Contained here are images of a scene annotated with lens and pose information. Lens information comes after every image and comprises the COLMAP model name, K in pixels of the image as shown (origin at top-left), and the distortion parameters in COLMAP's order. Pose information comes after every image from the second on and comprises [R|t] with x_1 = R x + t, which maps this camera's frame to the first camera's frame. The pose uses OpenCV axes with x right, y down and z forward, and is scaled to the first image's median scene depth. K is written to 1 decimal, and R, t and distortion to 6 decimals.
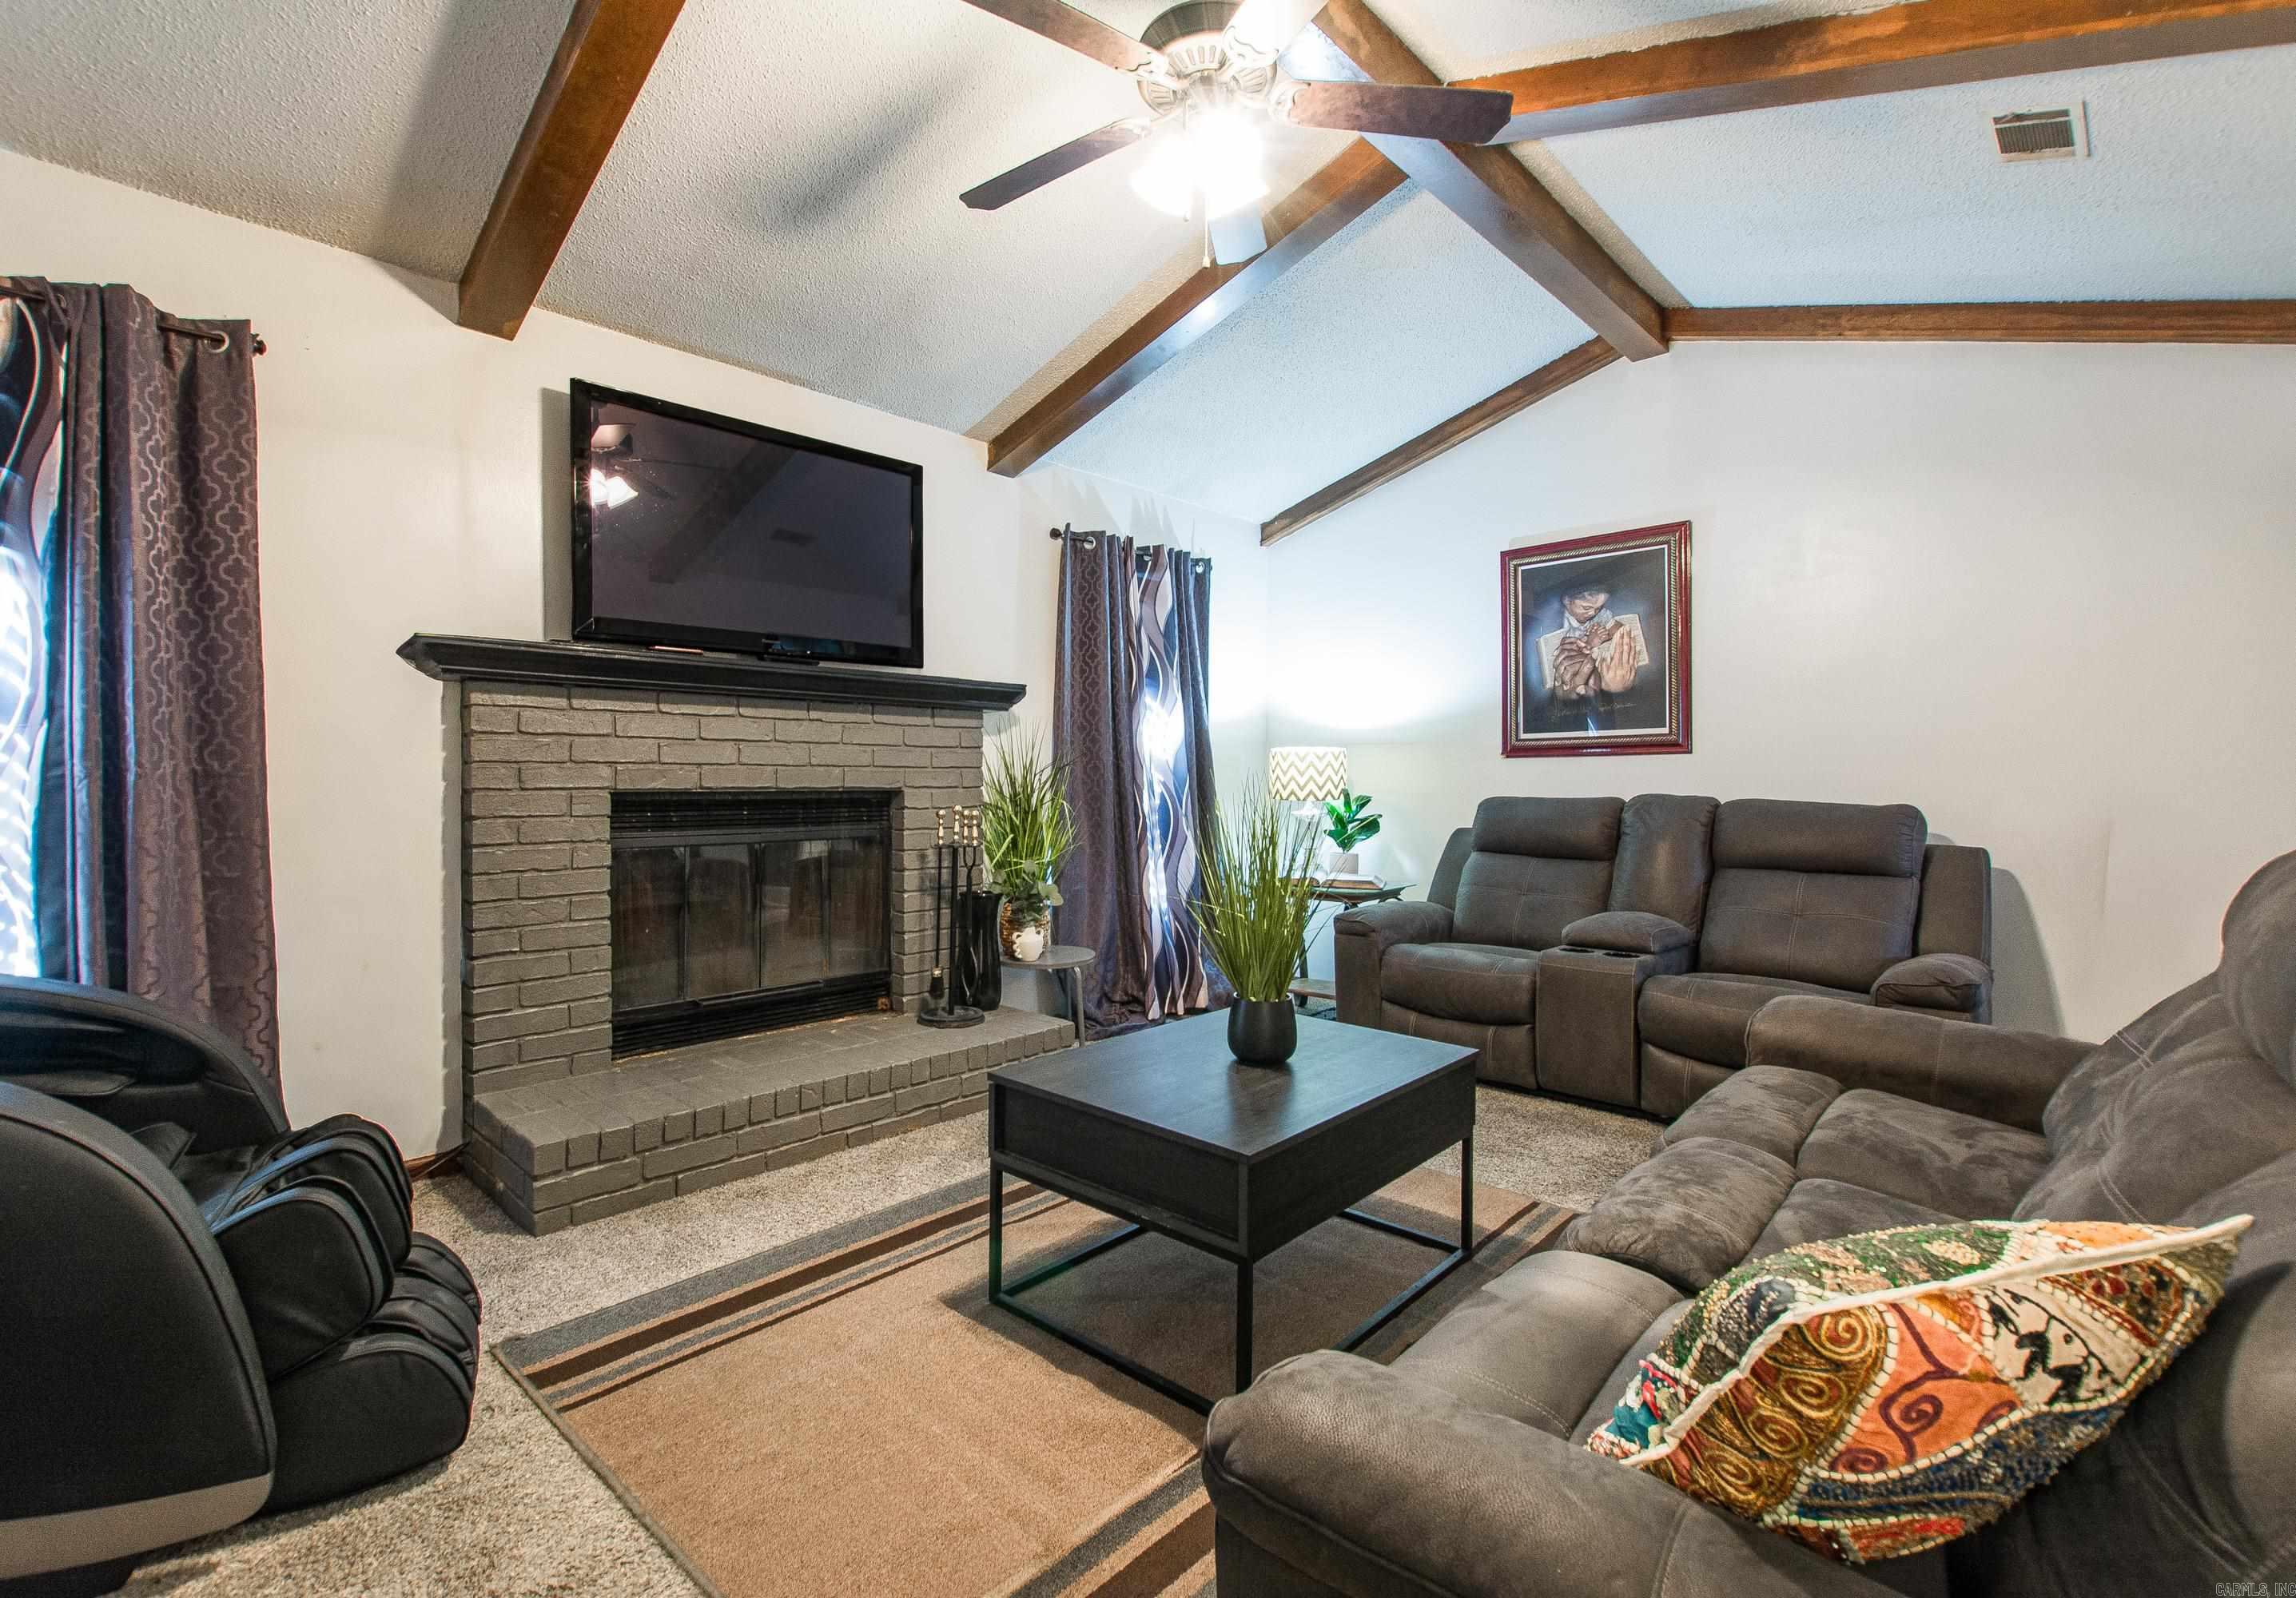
lens RADIAL K [[1053.7, 0, 1129.8], [0, 1053.7, 799.3], [0, 0, 1]] dist [-0.000376, 0.000349]
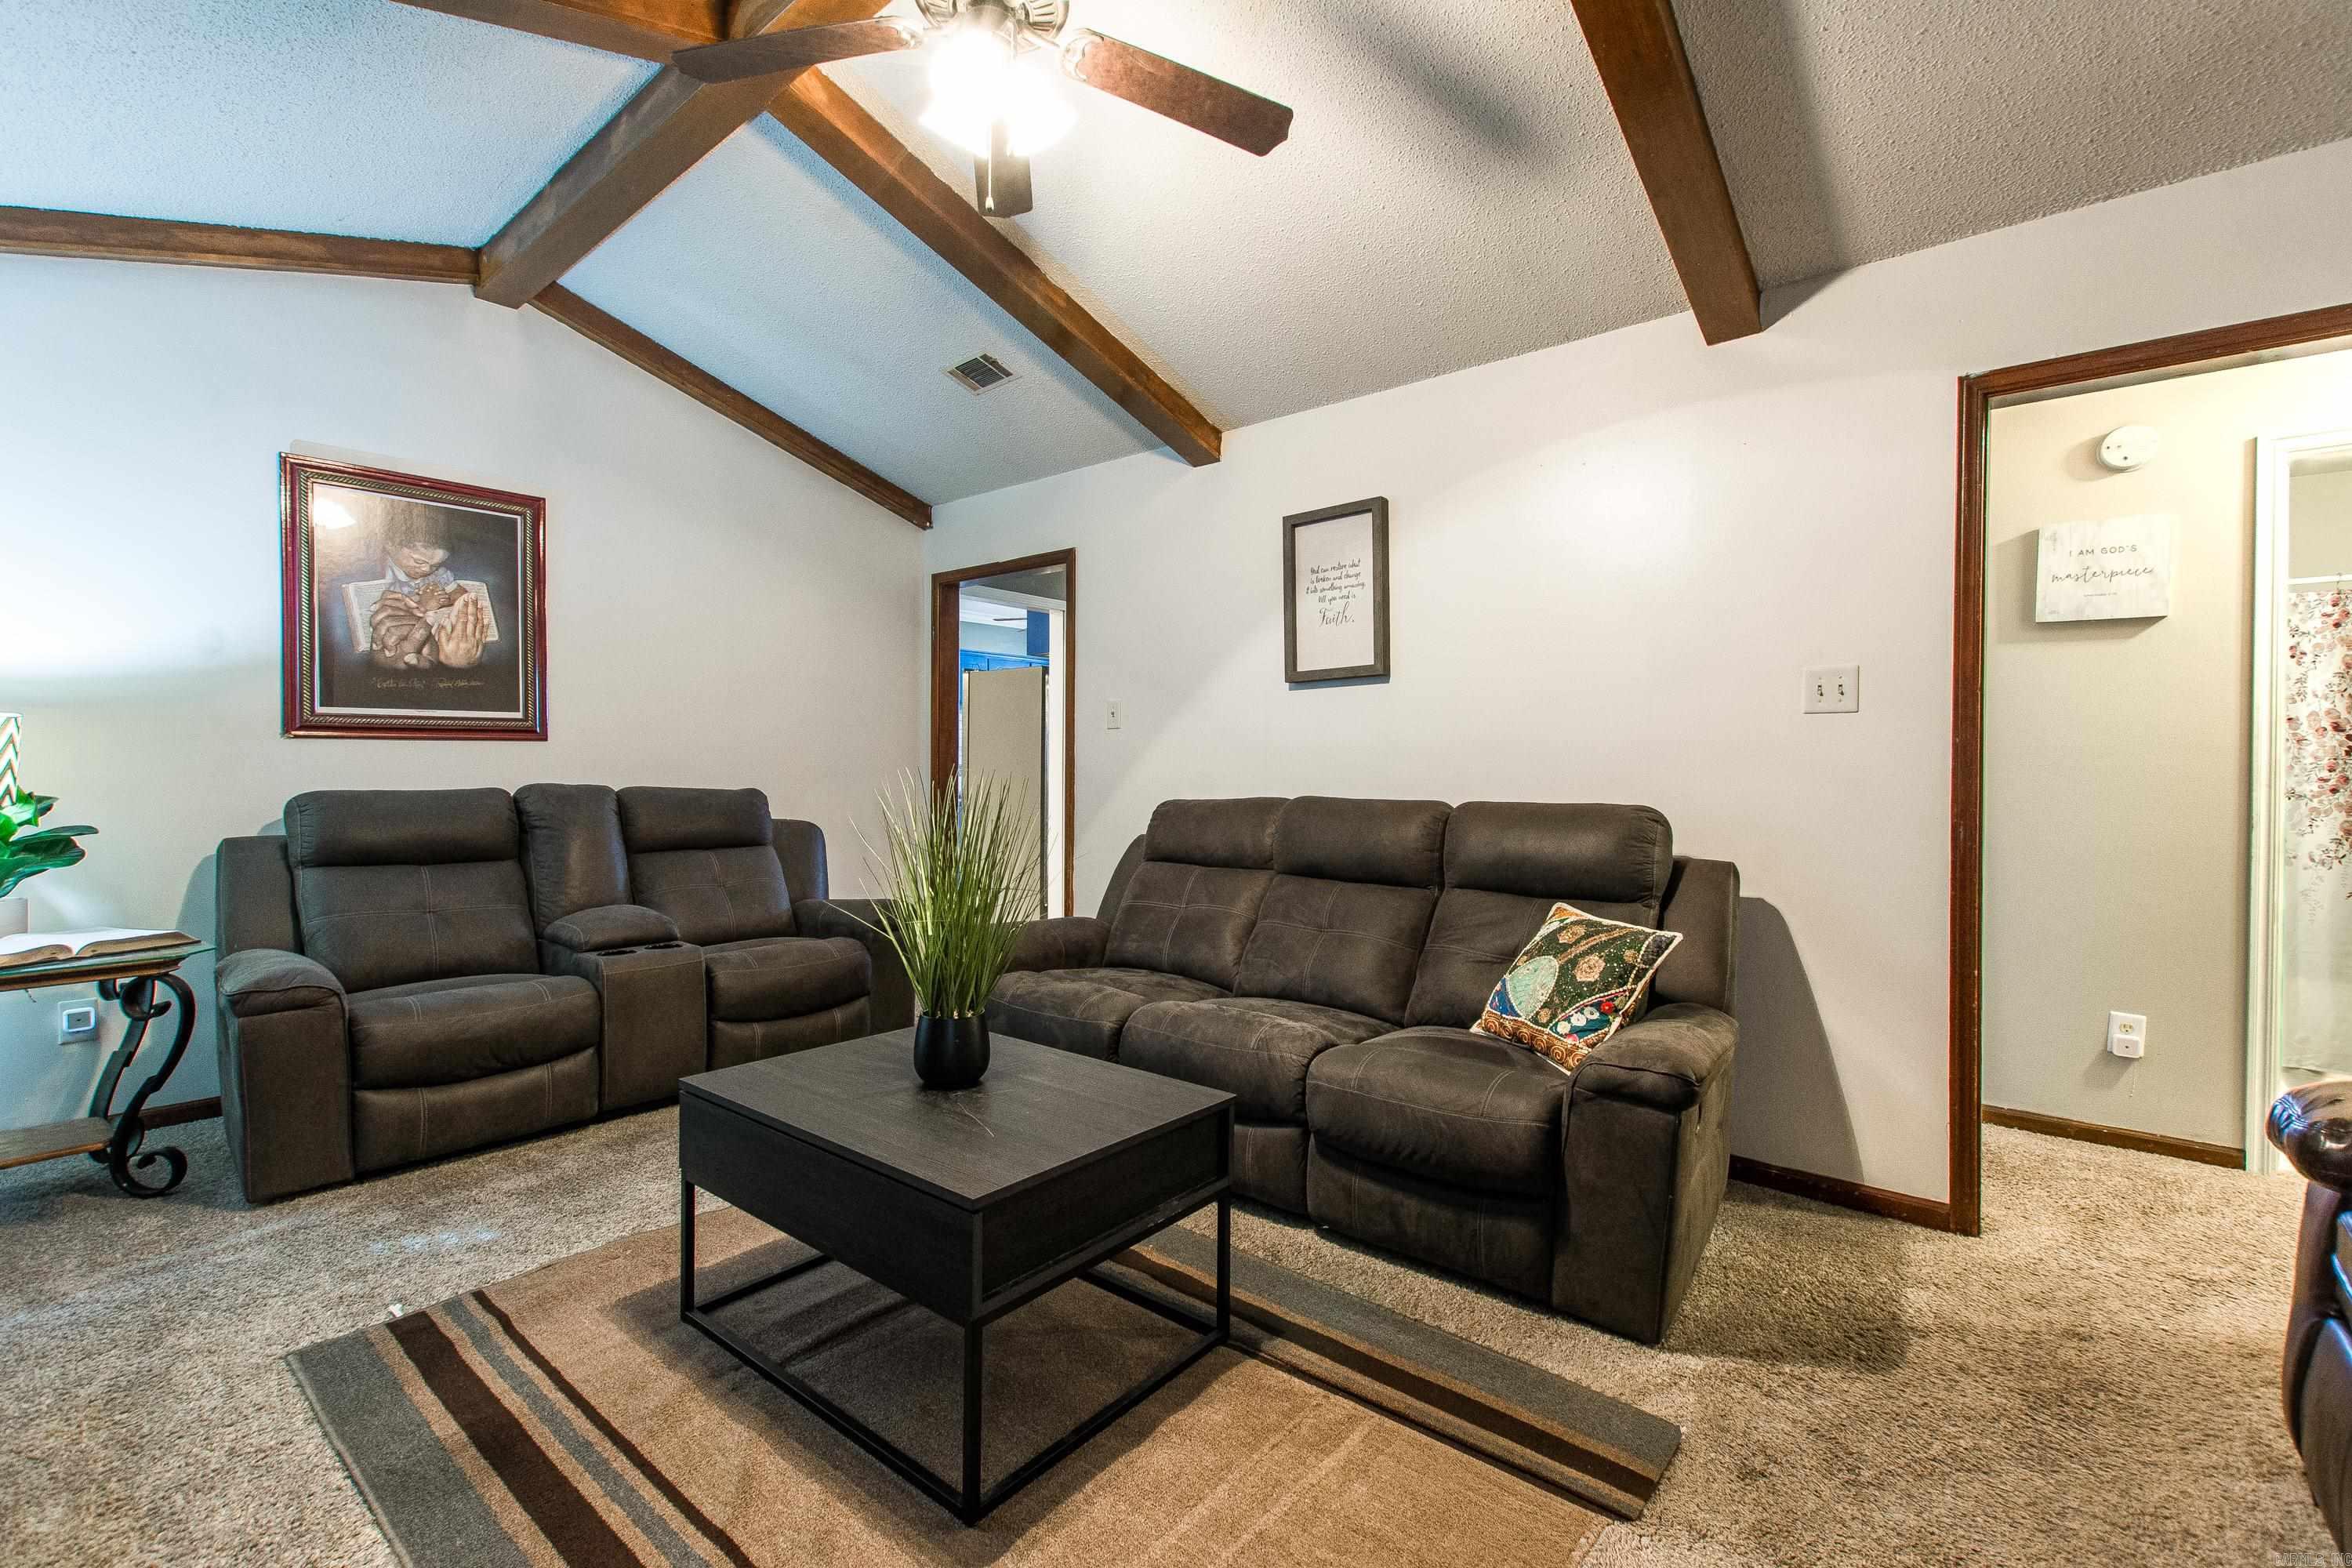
lens RADIAL K [[1019.4, 0, 1181.5], [0, 1019.4, 778.1], [0, 0, 1]] dist [0.003251, -0.002659]
pose [[-0.067556, -0.013393, 0.997626, -0.481506], [0.011263, 0.999836, 0.014186, -0.017477], [-0.997652, 0.012195, -0.067394, 0.529979]]
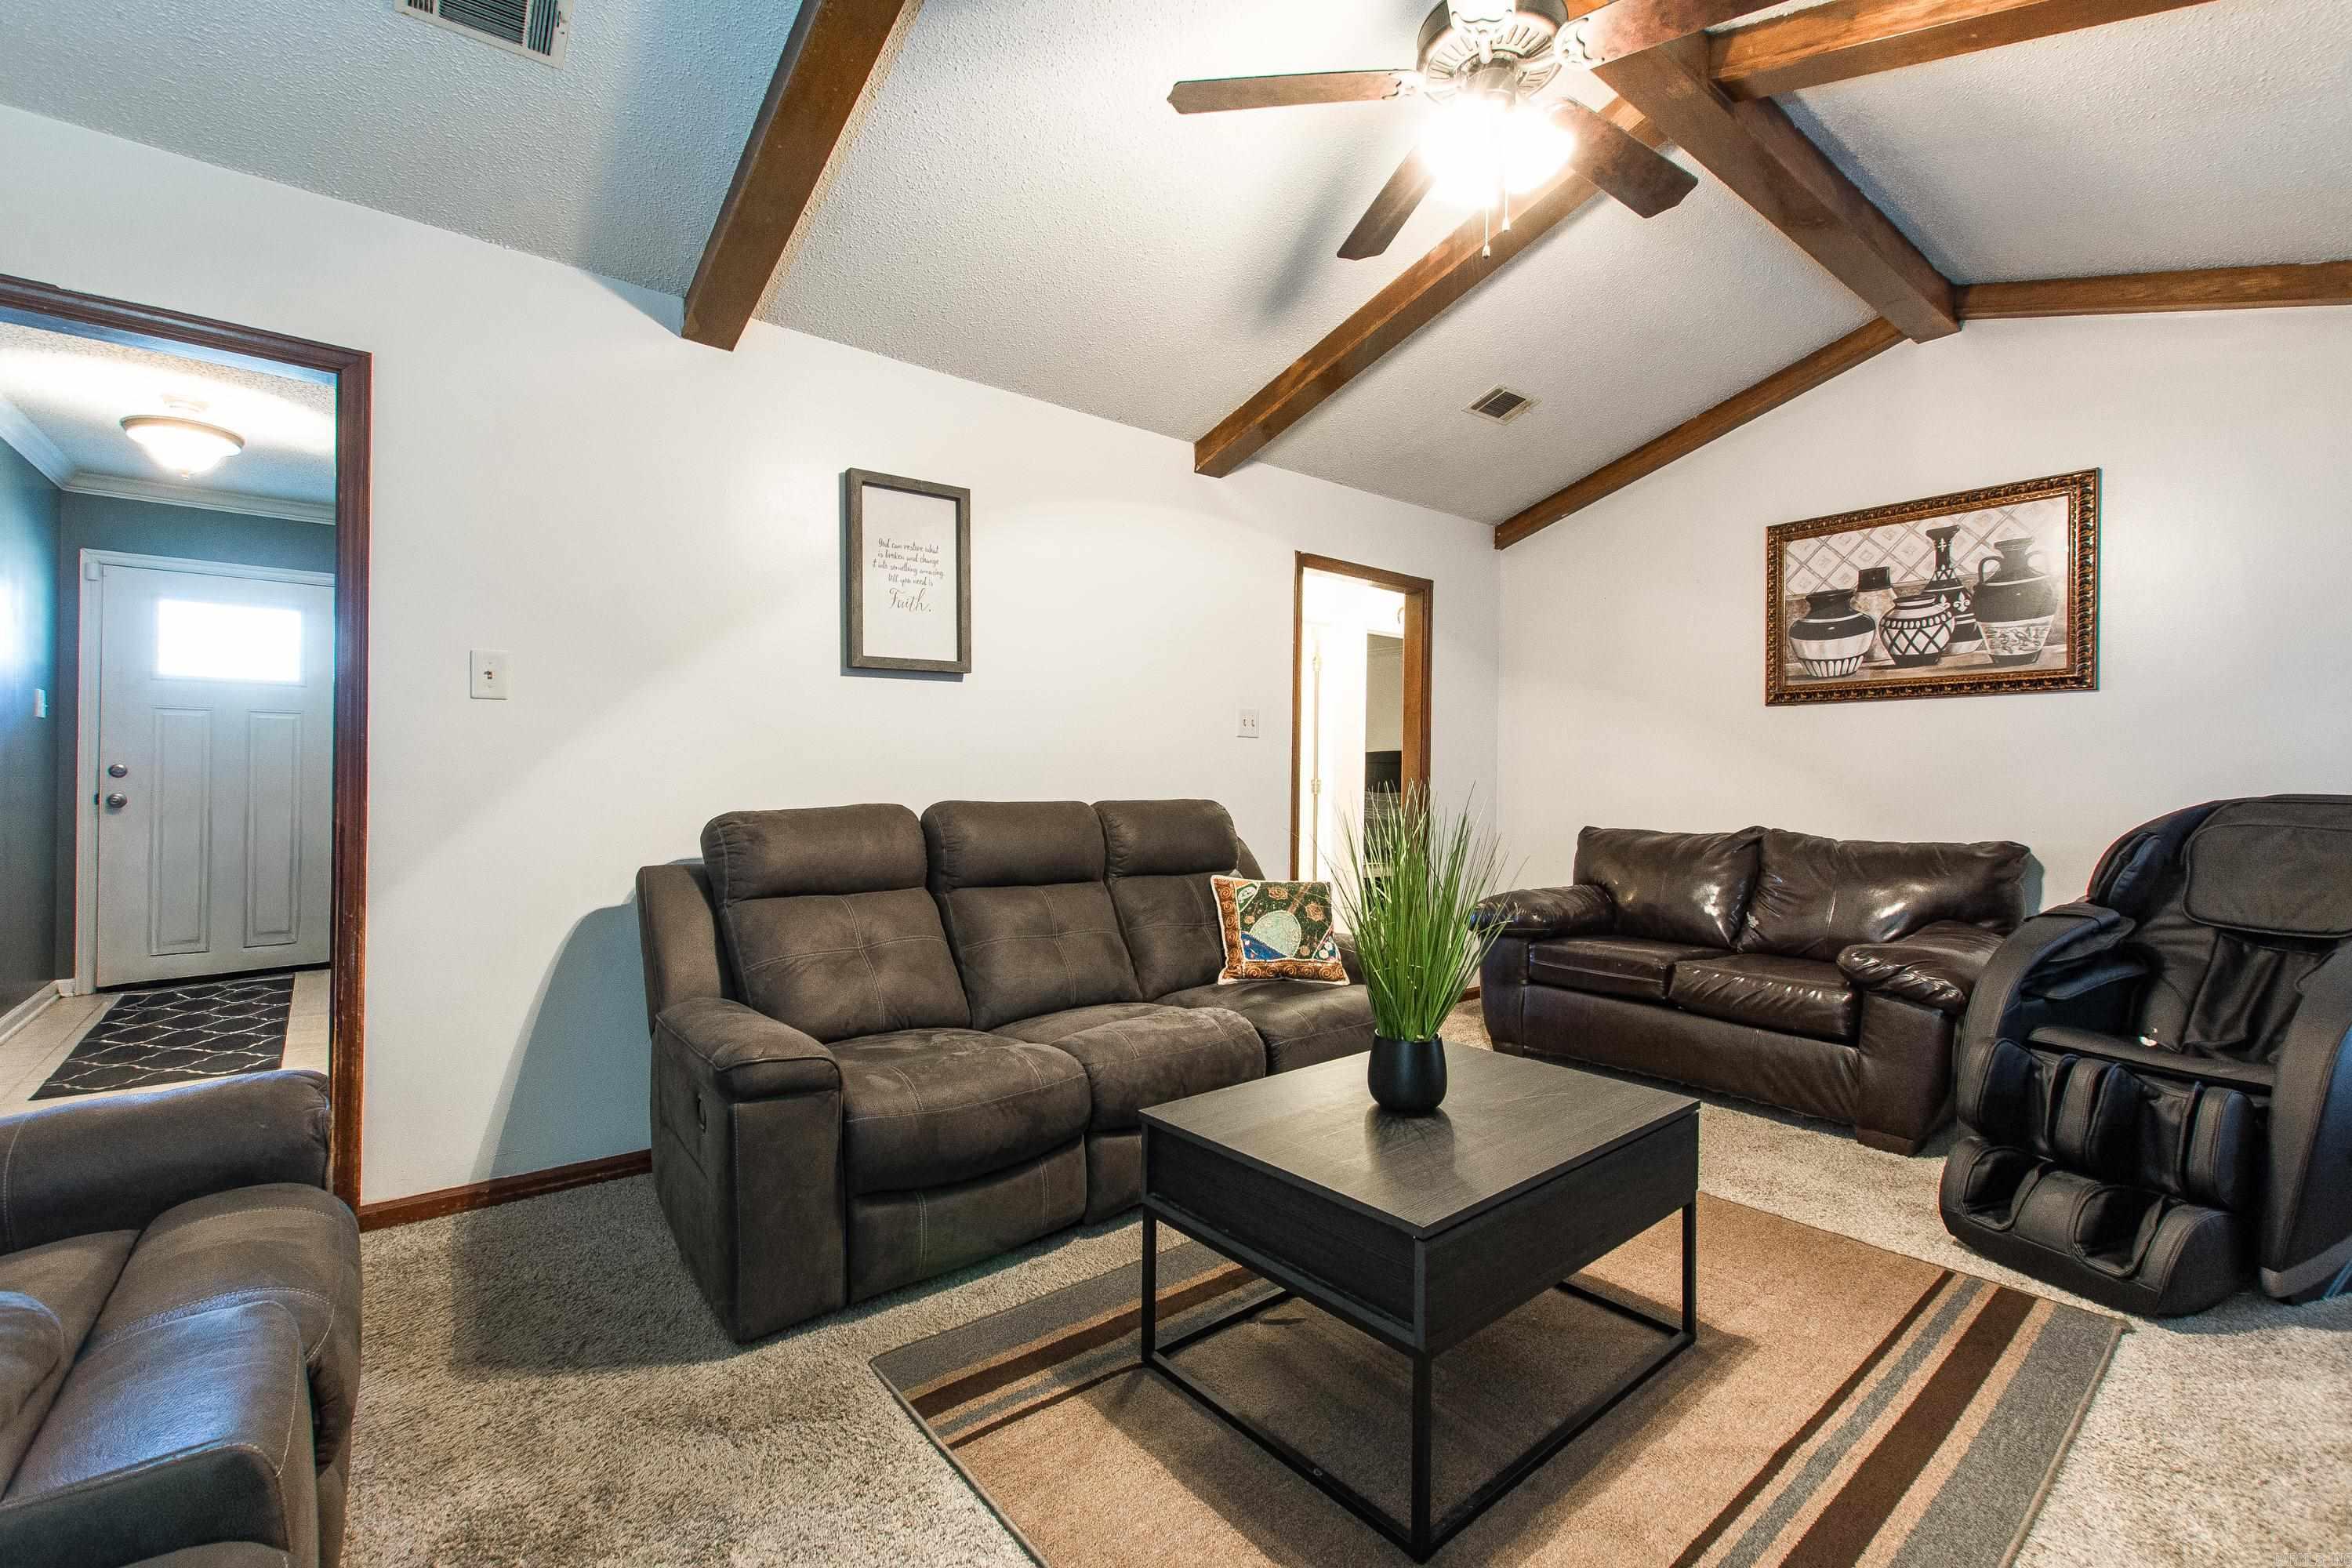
lens RADIAL K [[1019.4, 0, 1192.3], [0, 1019.4, 774.5], [0, 0, 1]] dist [0.003251, -0.002659]
pose [[-0.992485, -0.018220, 0.121006, 0.109490], [-0.016111, 0.999701, 0.018385, -0.026435], [-0.121304, 0.016297, -0.992482, 1.139141]]
